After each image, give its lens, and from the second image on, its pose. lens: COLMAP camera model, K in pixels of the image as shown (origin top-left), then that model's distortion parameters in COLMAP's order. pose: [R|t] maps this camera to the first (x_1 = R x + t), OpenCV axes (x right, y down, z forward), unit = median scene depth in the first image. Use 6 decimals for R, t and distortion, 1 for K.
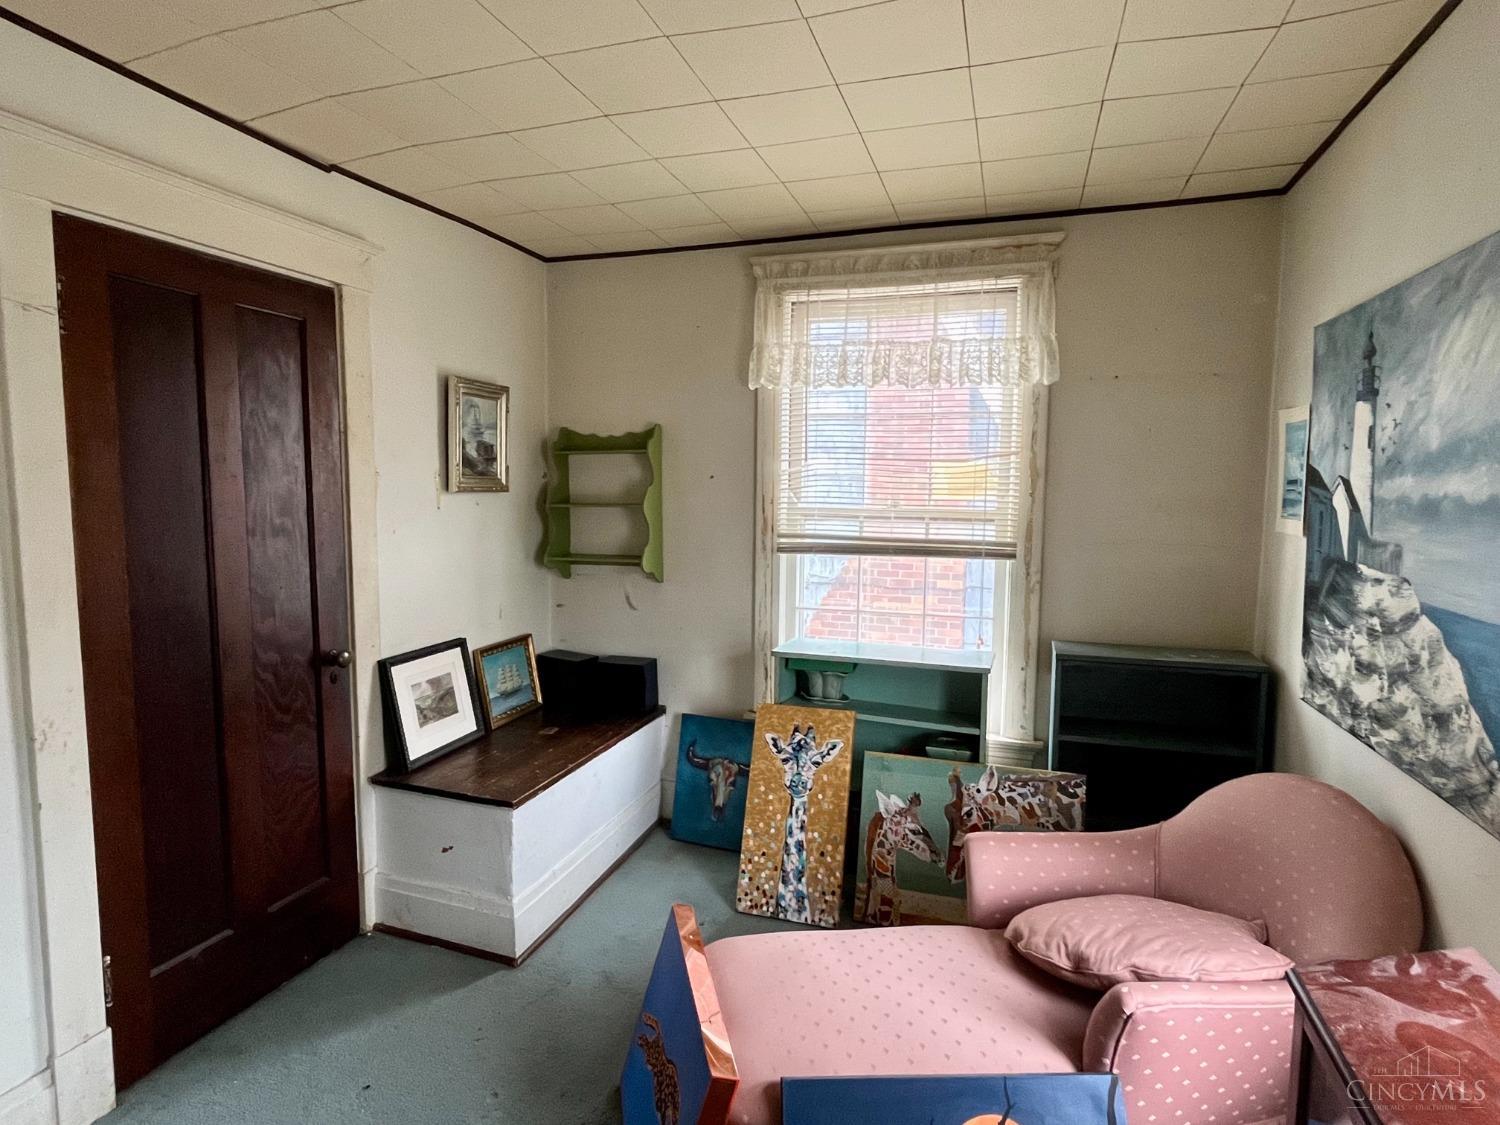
lens RADIAL K [[816.9, 0, 749.7], [0, 816.9, 563.2], [0, 0, 1]] dist [-0.000906, -0.003177]
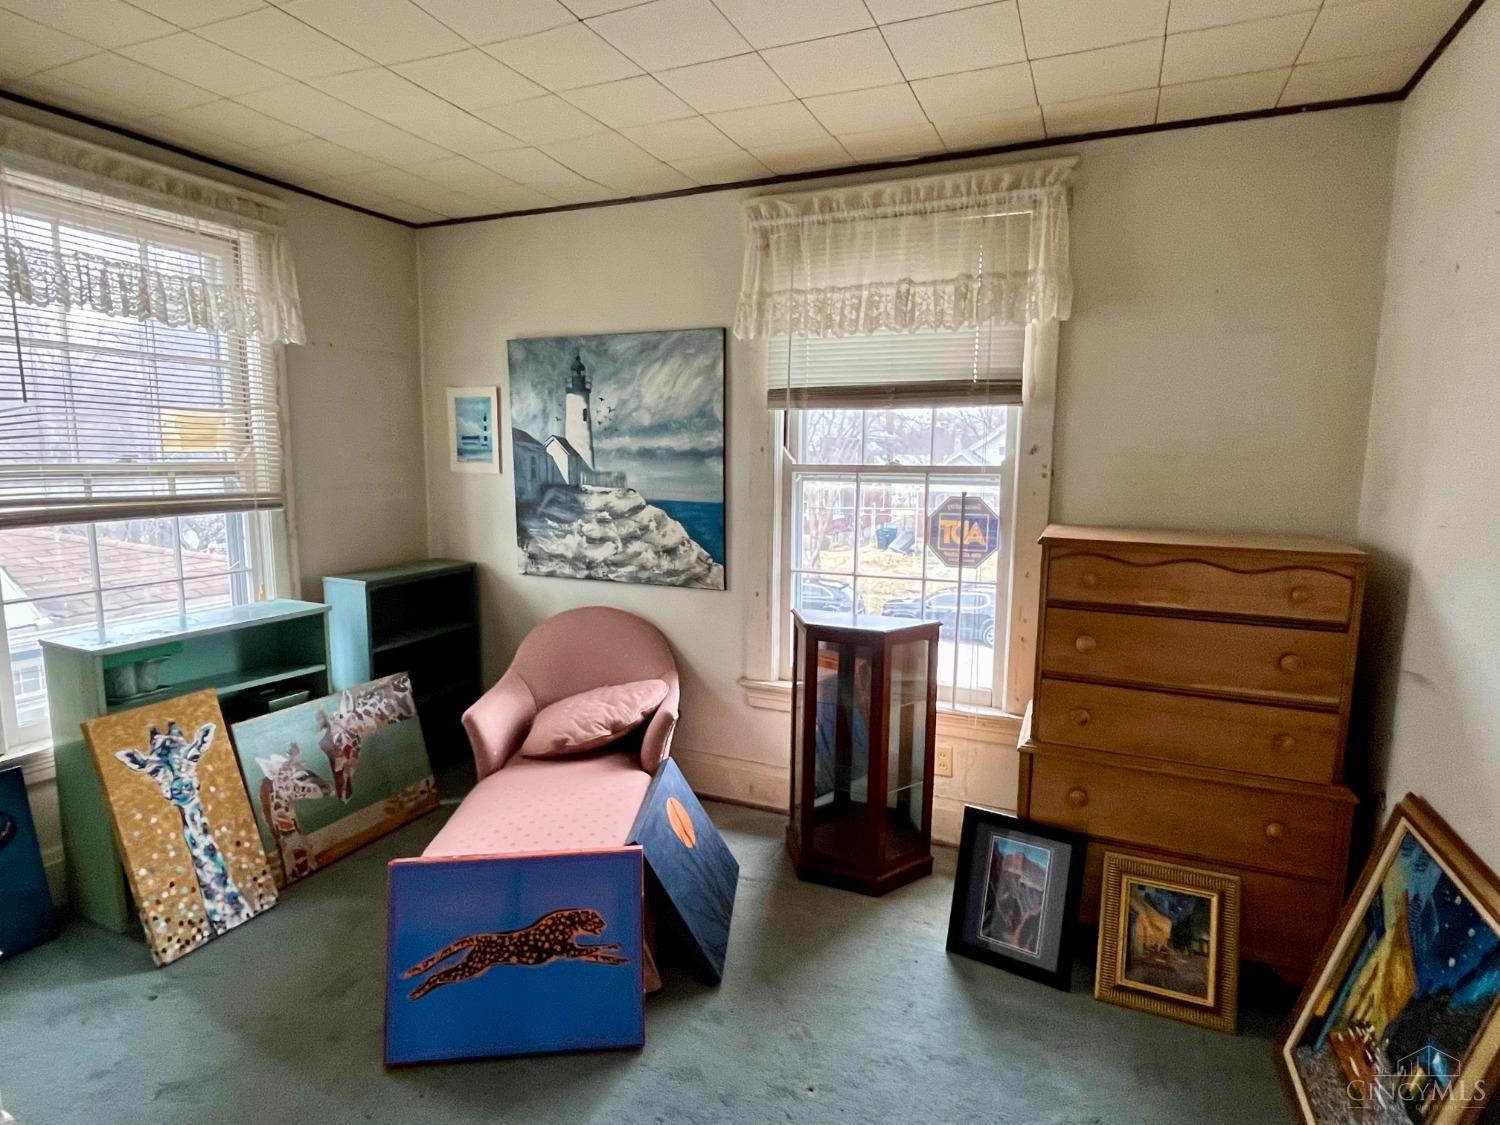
lens RADIAL K [[816.9, 0, 753.4], [0, 816.9, 560.4], [0, 0, 1]] dist [-0.000906, -0.003177]
pose [[0.084611, -0.141285, 0.986347, -0.720636], [0.080471, 0.987632, 0.134566, -0.033027], [-0.993159, 0.067987, 0.094934, 0.321885]]
